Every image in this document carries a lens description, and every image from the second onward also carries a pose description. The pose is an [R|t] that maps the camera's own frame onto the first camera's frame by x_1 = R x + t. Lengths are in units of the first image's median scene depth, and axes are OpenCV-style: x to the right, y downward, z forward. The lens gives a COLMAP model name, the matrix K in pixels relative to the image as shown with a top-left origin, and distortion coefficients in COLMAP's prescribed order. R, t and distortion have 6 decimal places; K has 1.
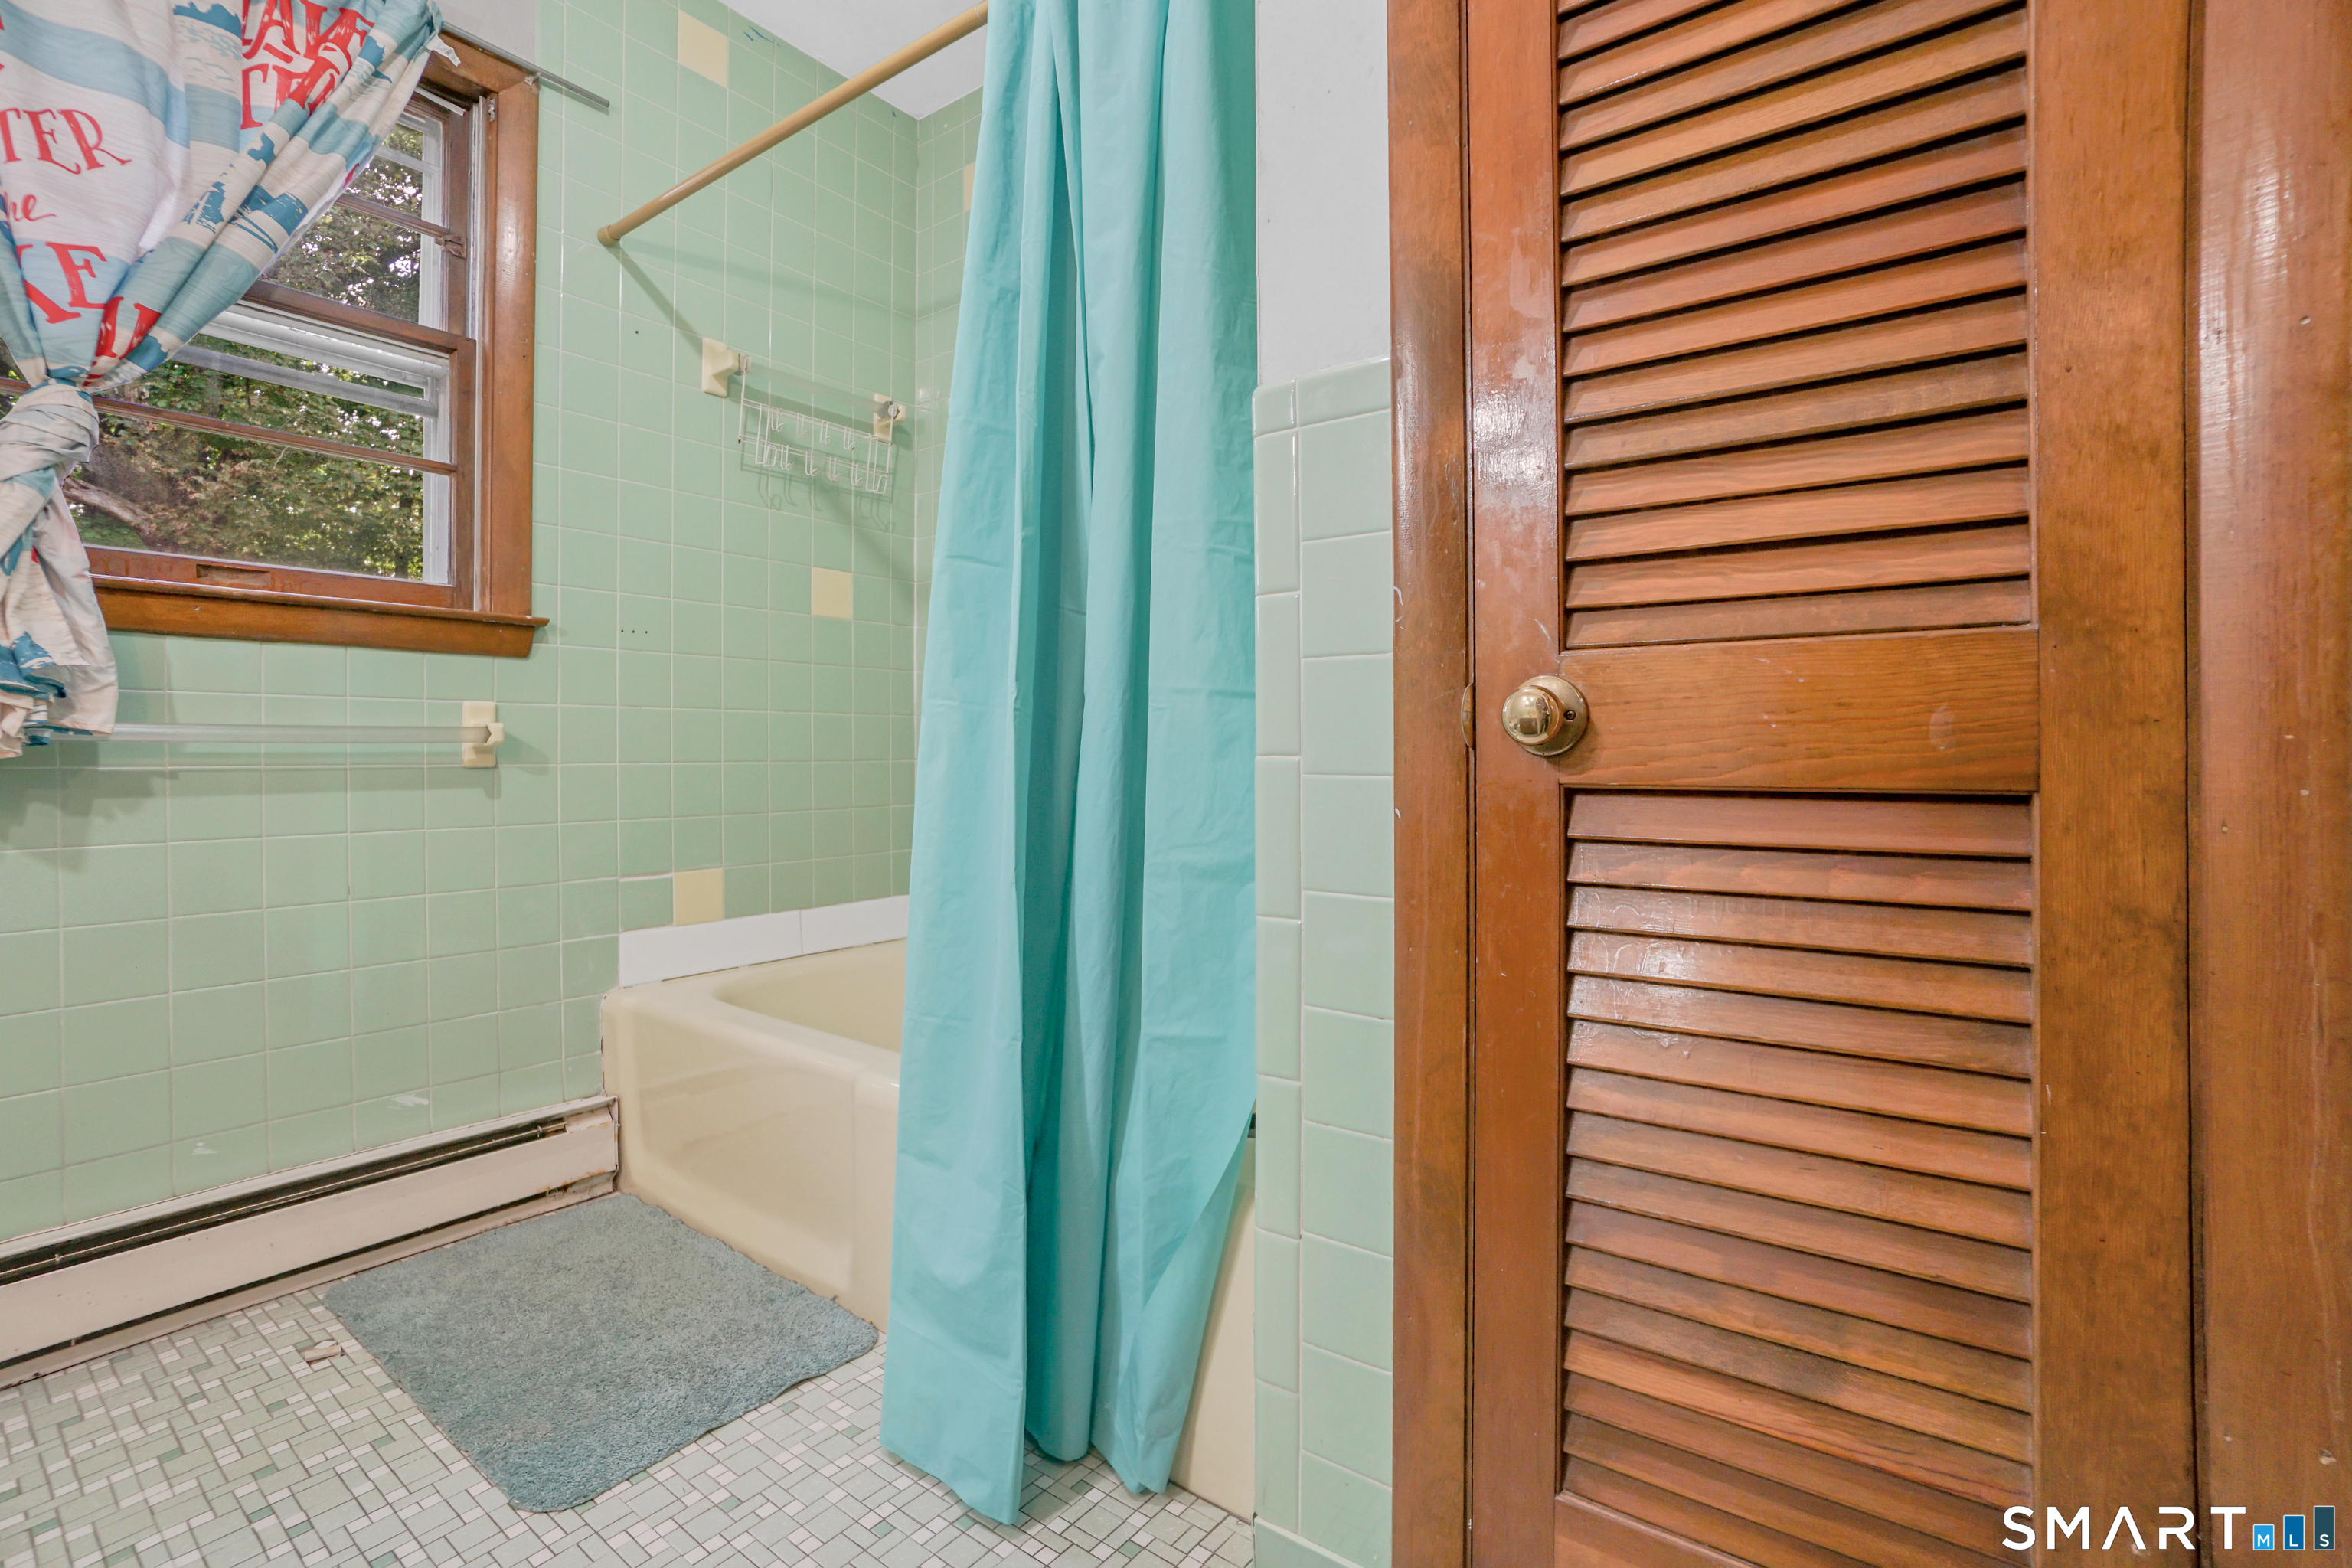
lens RADIAL K [[1035.4, 0, 1186.2], [0, 1035.4, 760.8], [0, 0, 1]] dist [-0.054358, 0.012495]
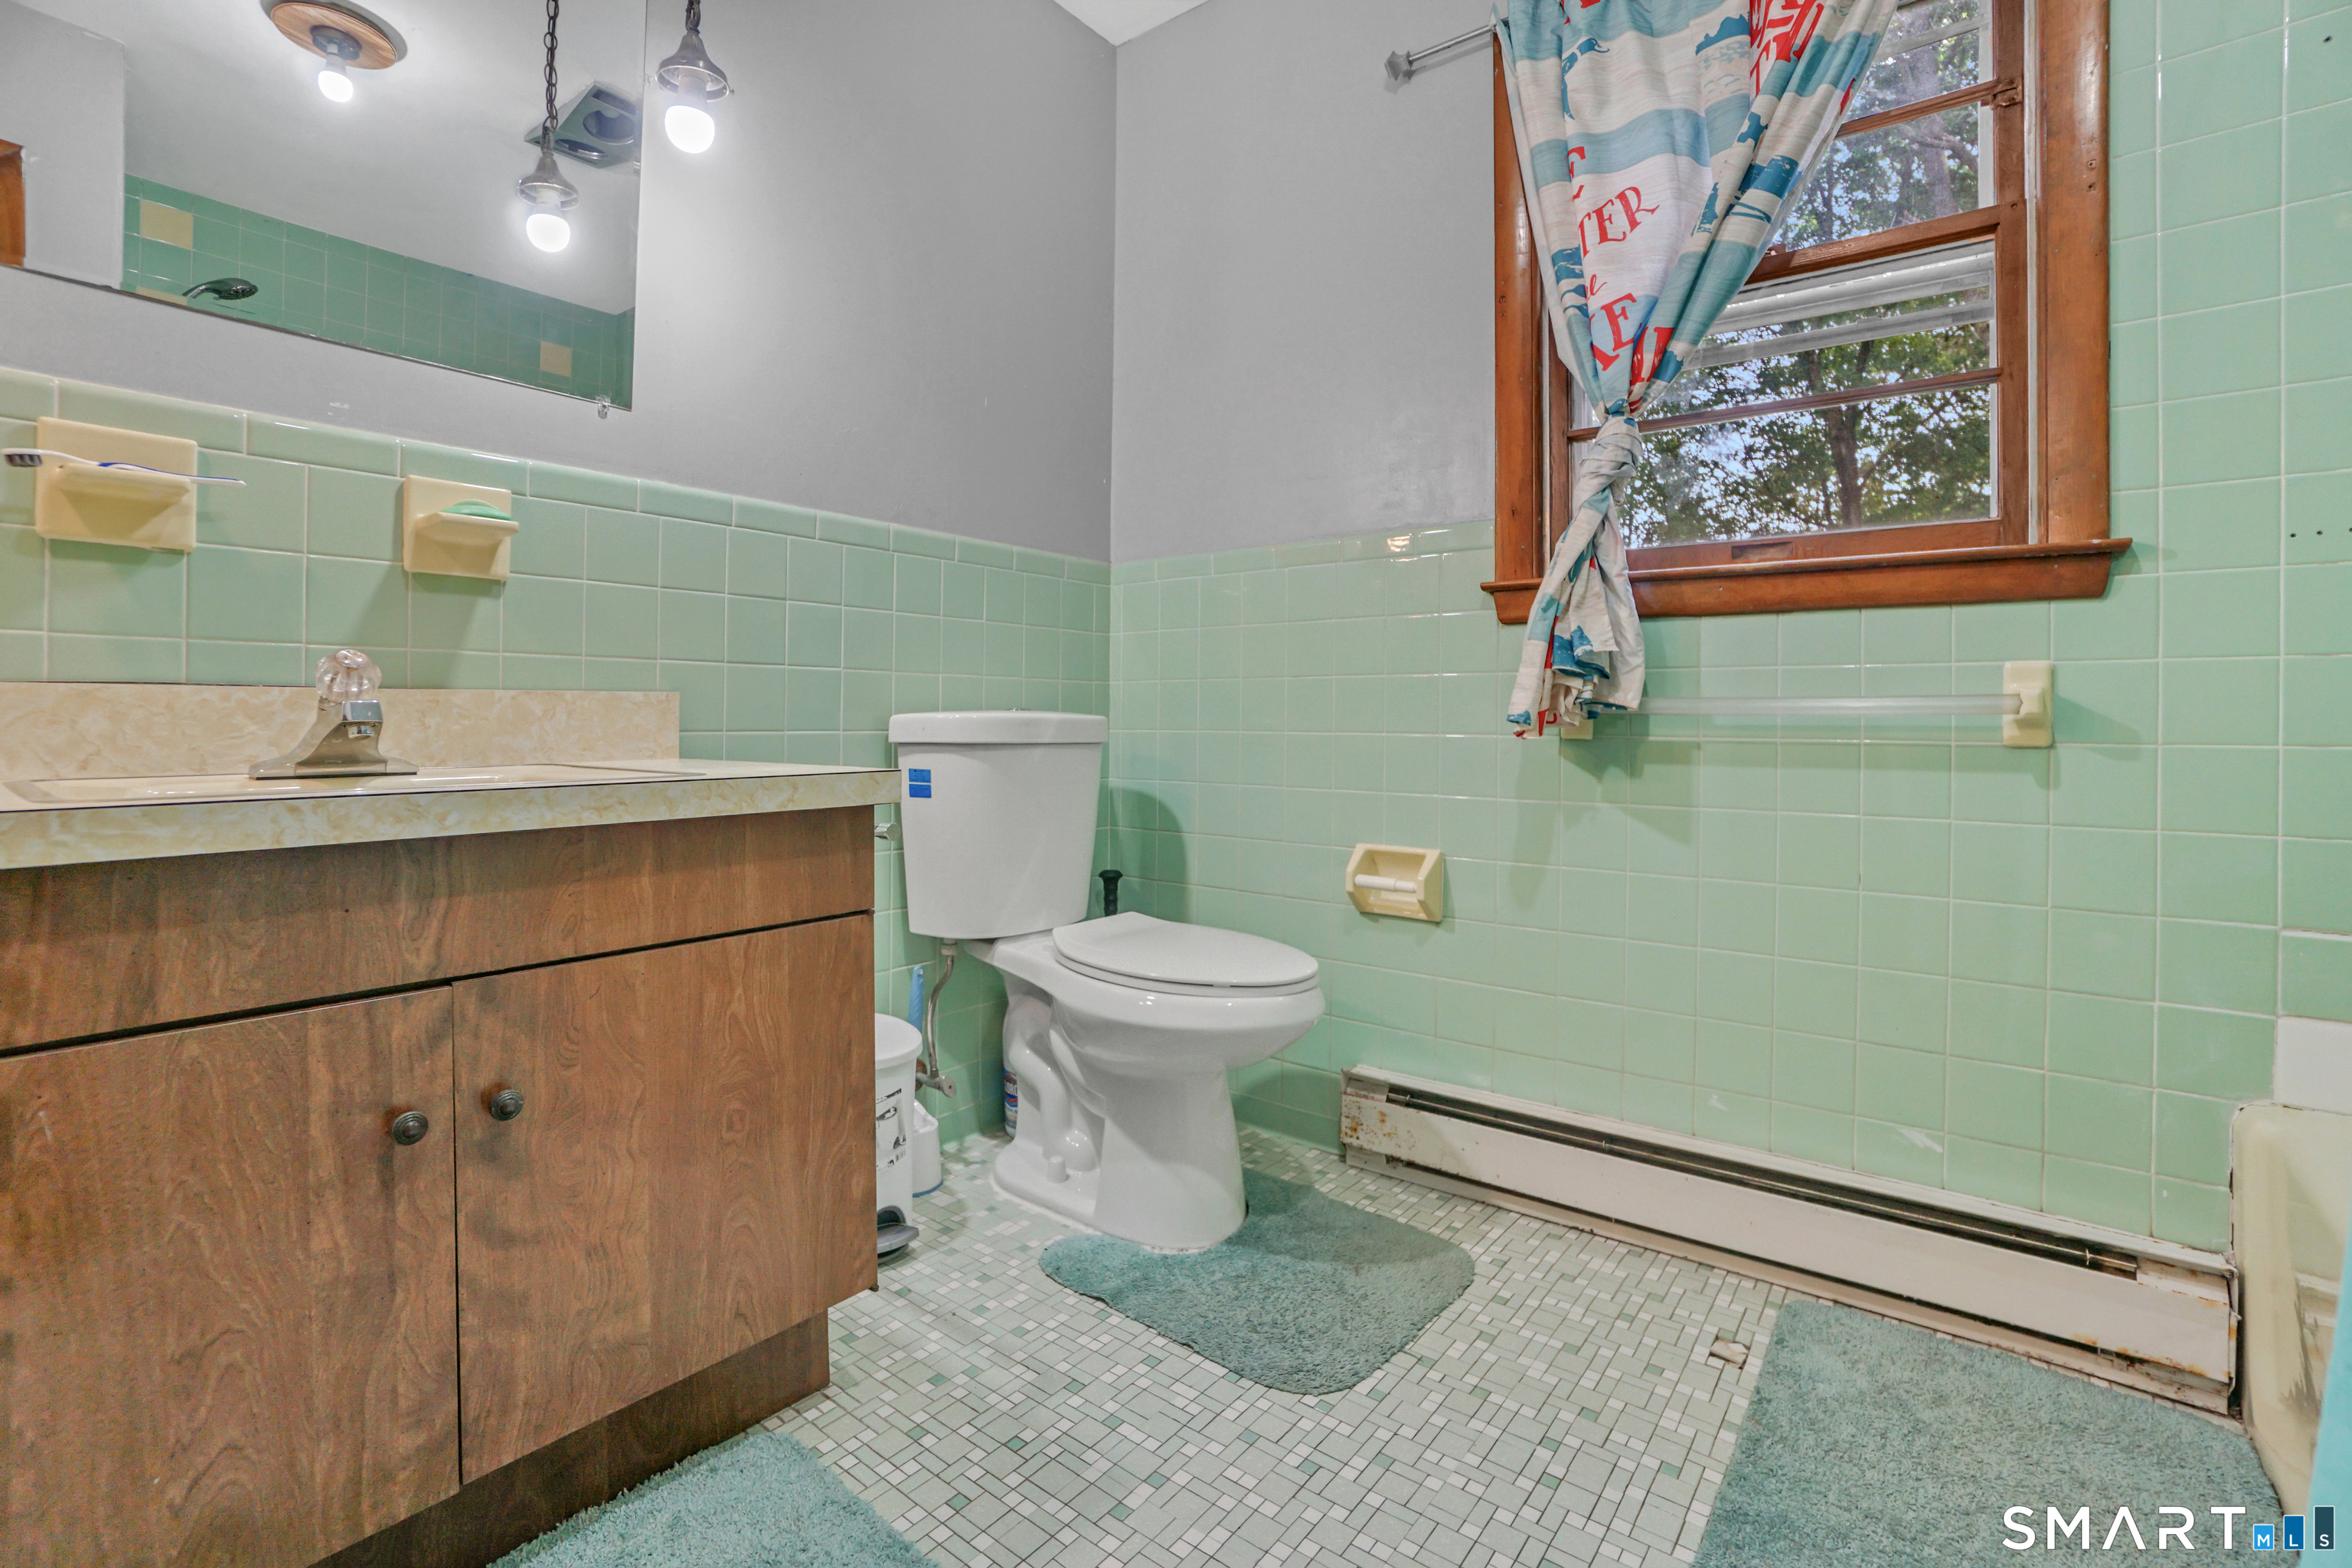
lens RADIAL K [[1056.6, 0, 1143.0], [0, 1056.6, 706.3], [0, 0, 1]] dist [-0.053387, 0.014483]
pose [[-0.054745, -0.012351, -0.998424, 0.142460], [-0.015040, 0.999820, -0.011543, -0.005940], [0.998387, 0.014385, -0.054921, 0.445662]]
